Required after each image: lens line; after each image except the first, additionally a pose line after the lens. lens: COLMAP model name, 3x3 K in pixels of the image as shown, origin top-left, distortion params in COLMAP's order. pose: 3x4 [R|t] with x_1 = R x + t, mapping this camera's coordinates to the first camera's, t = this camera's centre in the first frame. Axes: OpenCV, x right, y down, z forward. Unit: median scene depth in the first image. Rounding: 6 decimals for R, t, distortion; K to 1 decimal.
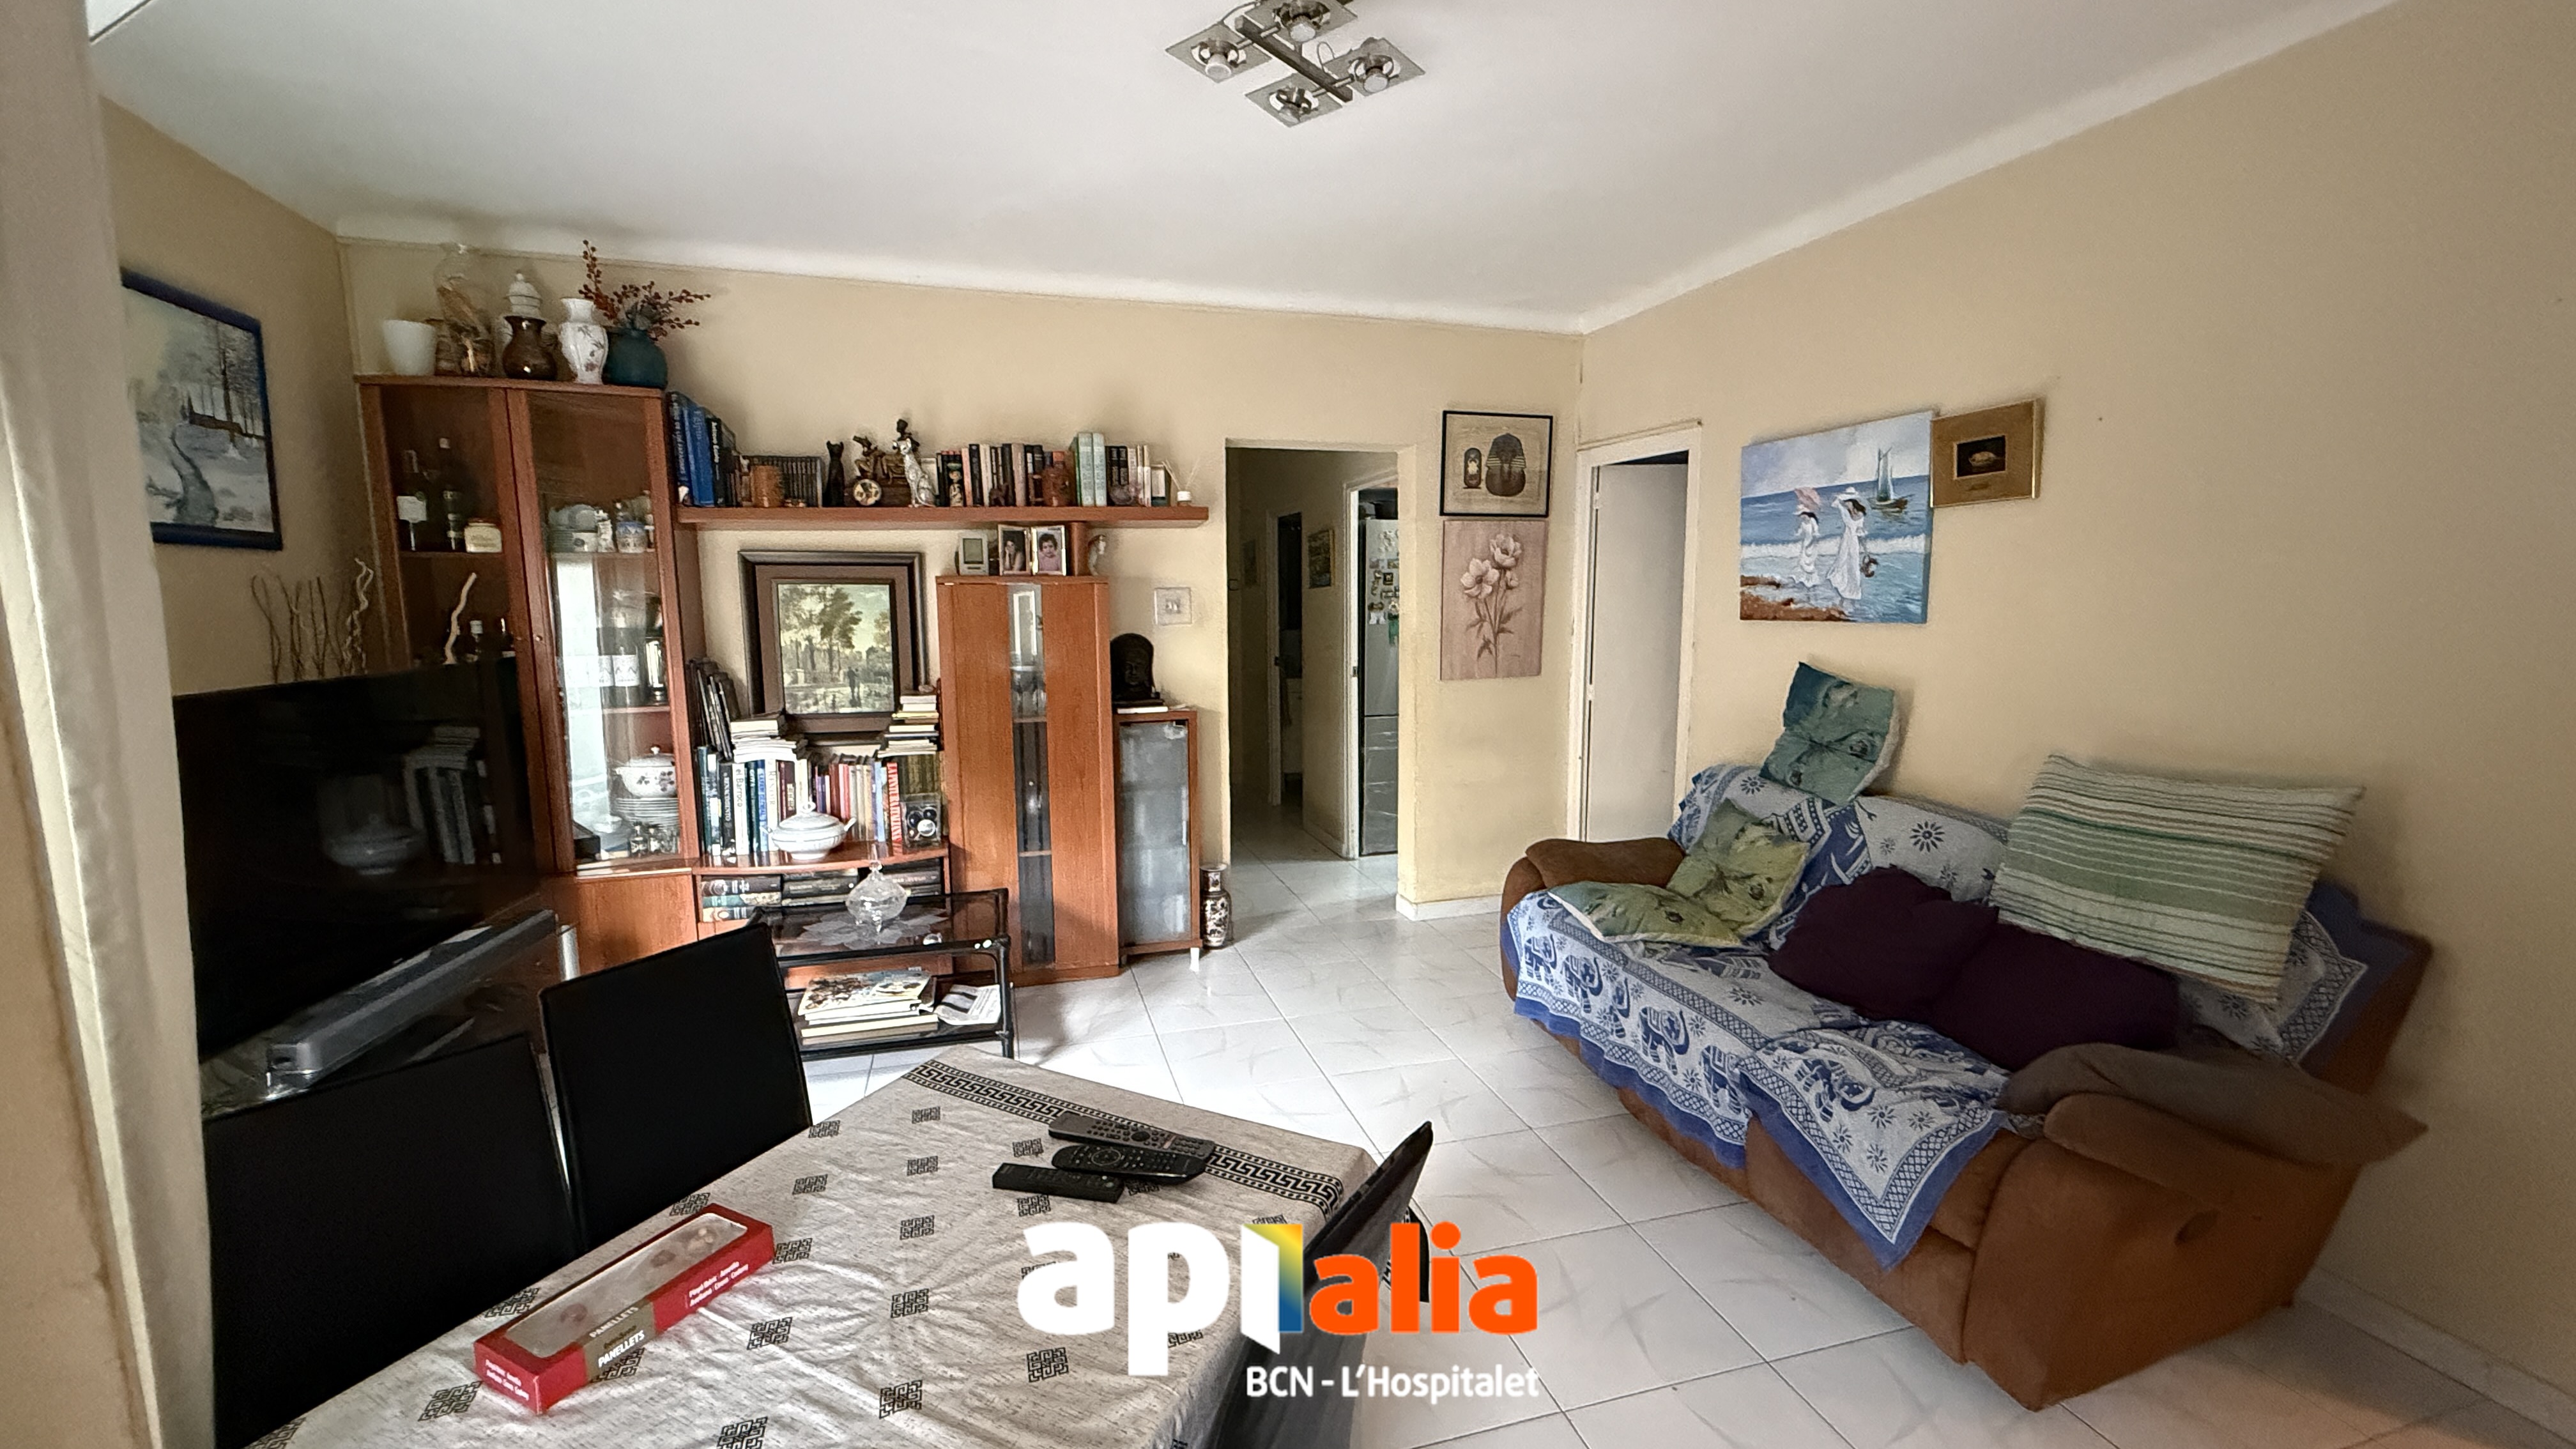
lens RADIAL K [[1021.2, 0, 1279.6], [0, 1021.2, 726.5], [0, 0, 1]] dist [0.002290, 0.000126]
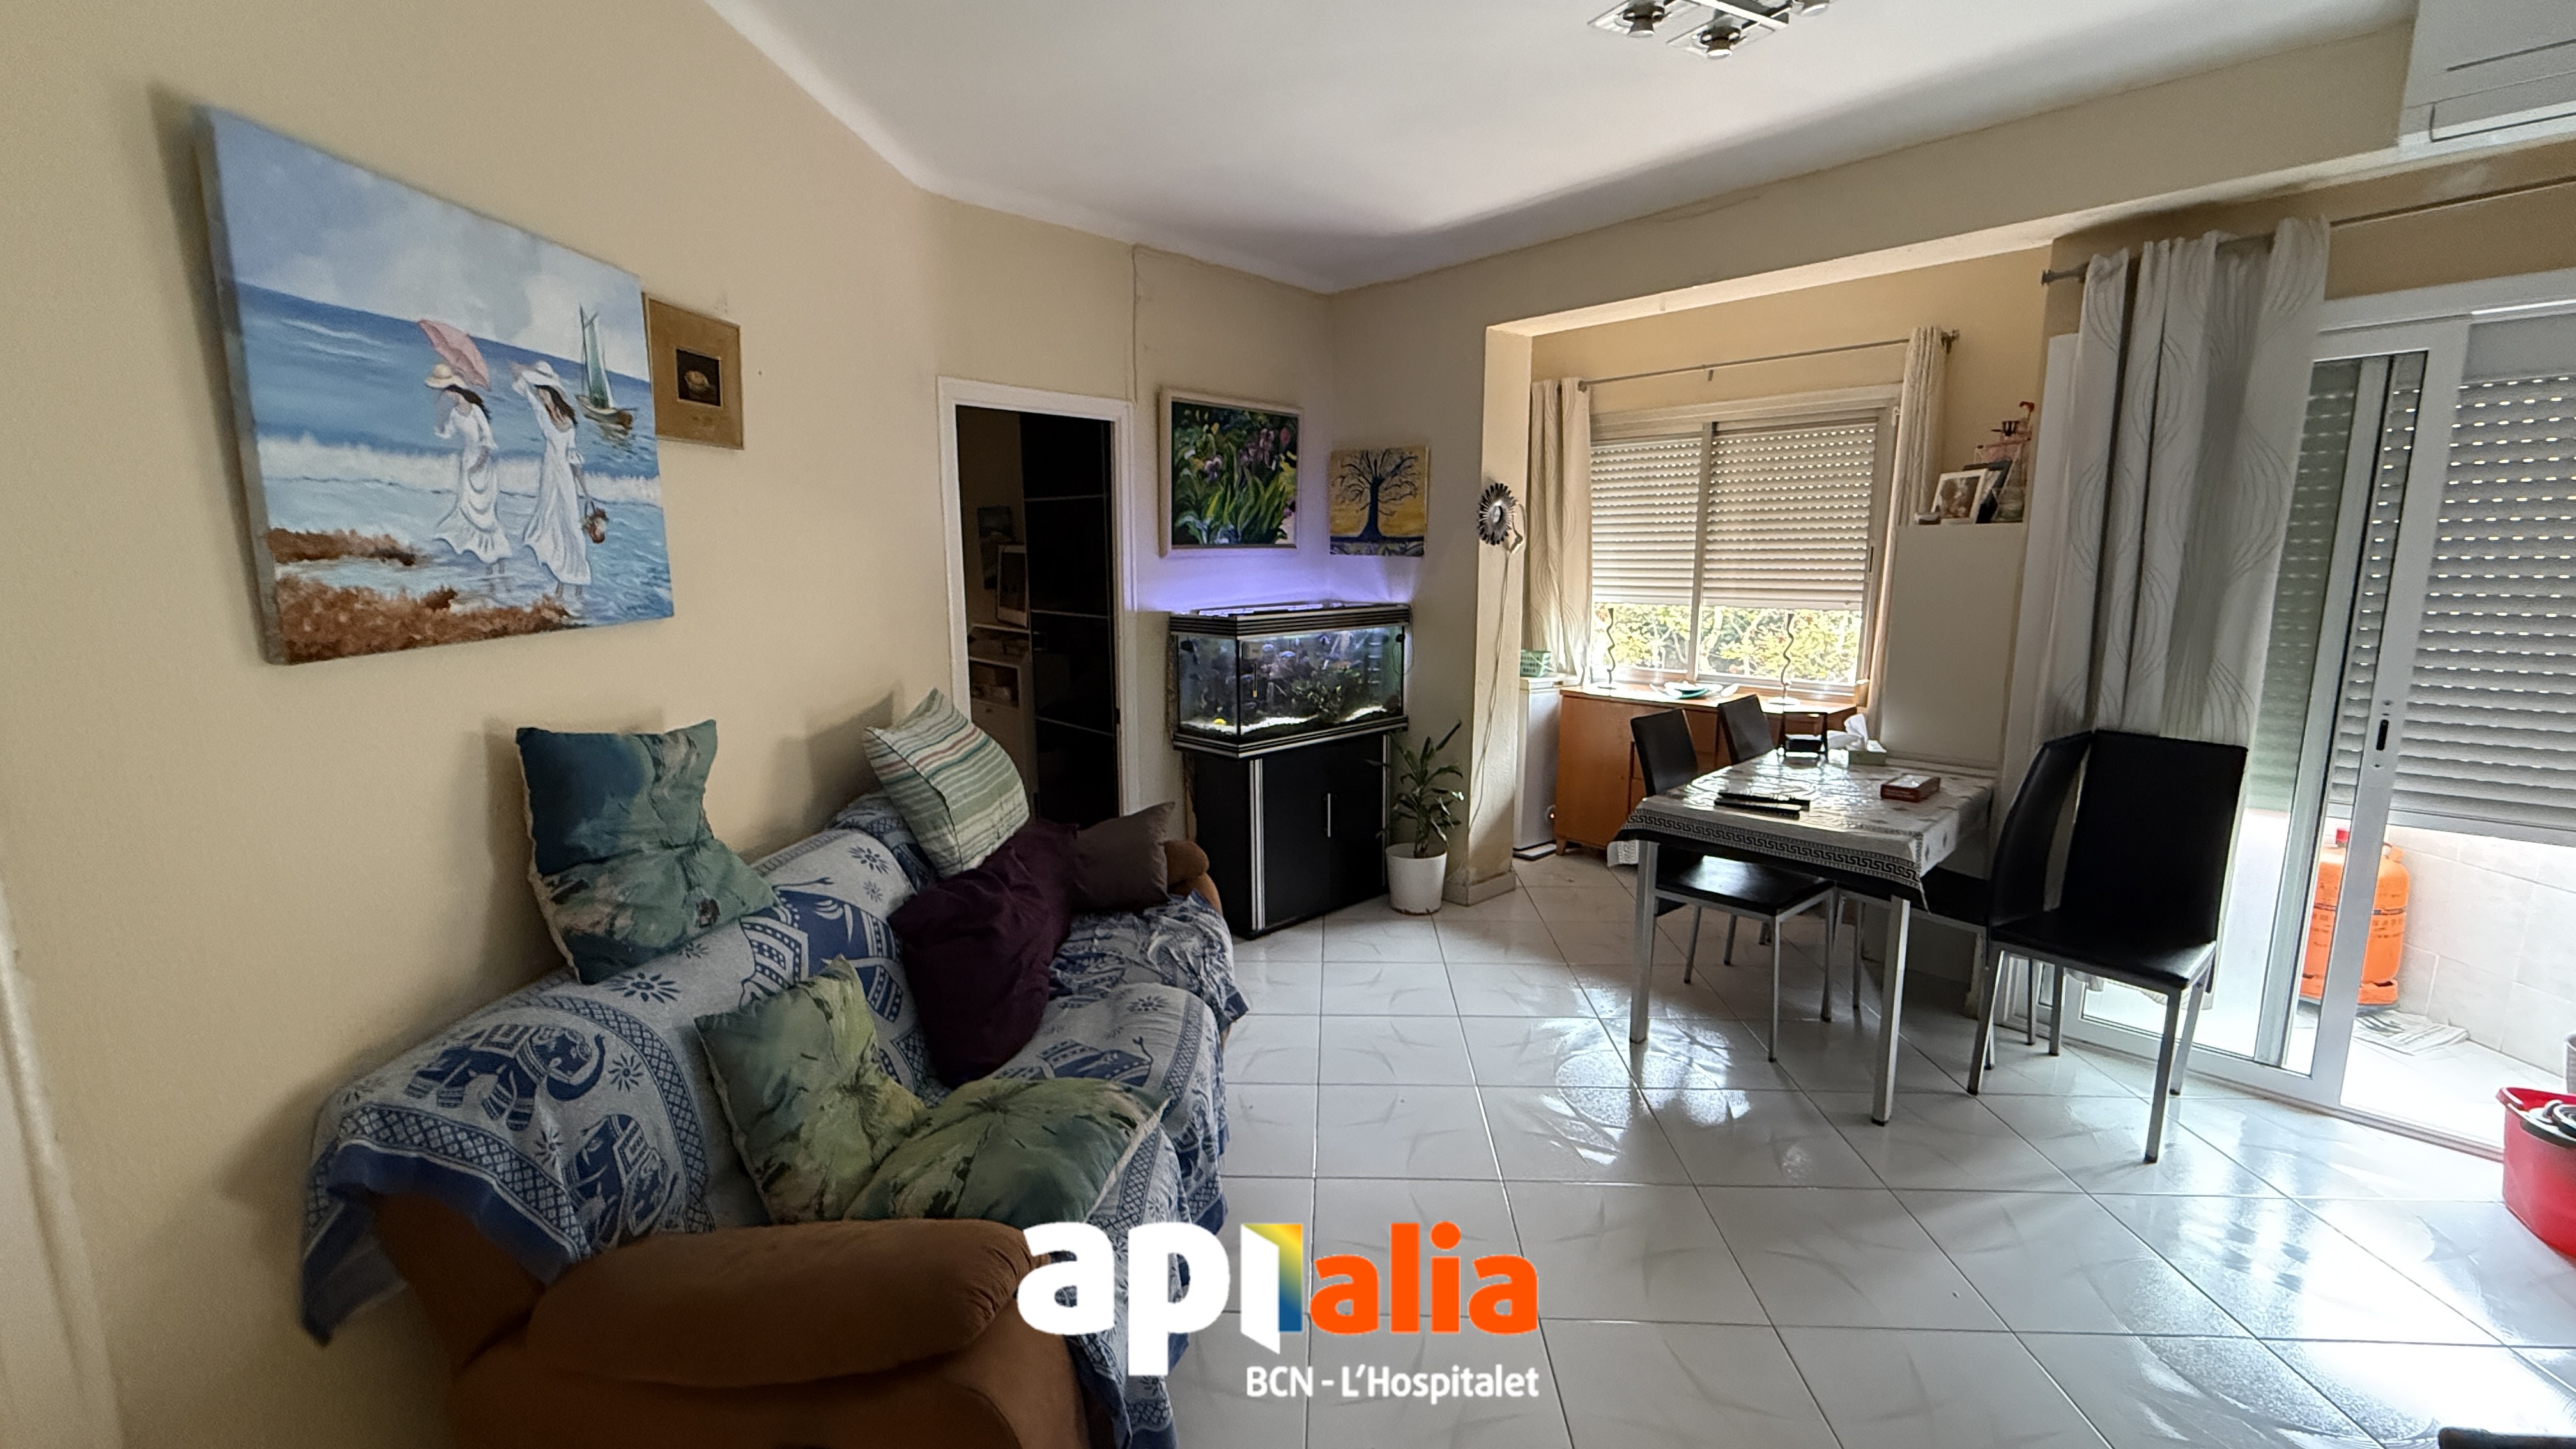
lens RADIAL K [[1021.2, 0, 1285.3], [0, 1021.2, 721.8], [0, 0, 1]] dist [0.002290, 0.000126]
pose [[-0.943946, -0.049210, 0.326410, 0.035242], [0.049252, 0.956762, 0.286673, -0.153701], [-0.326404, 0.286681, -0.900708, 1.113756]]
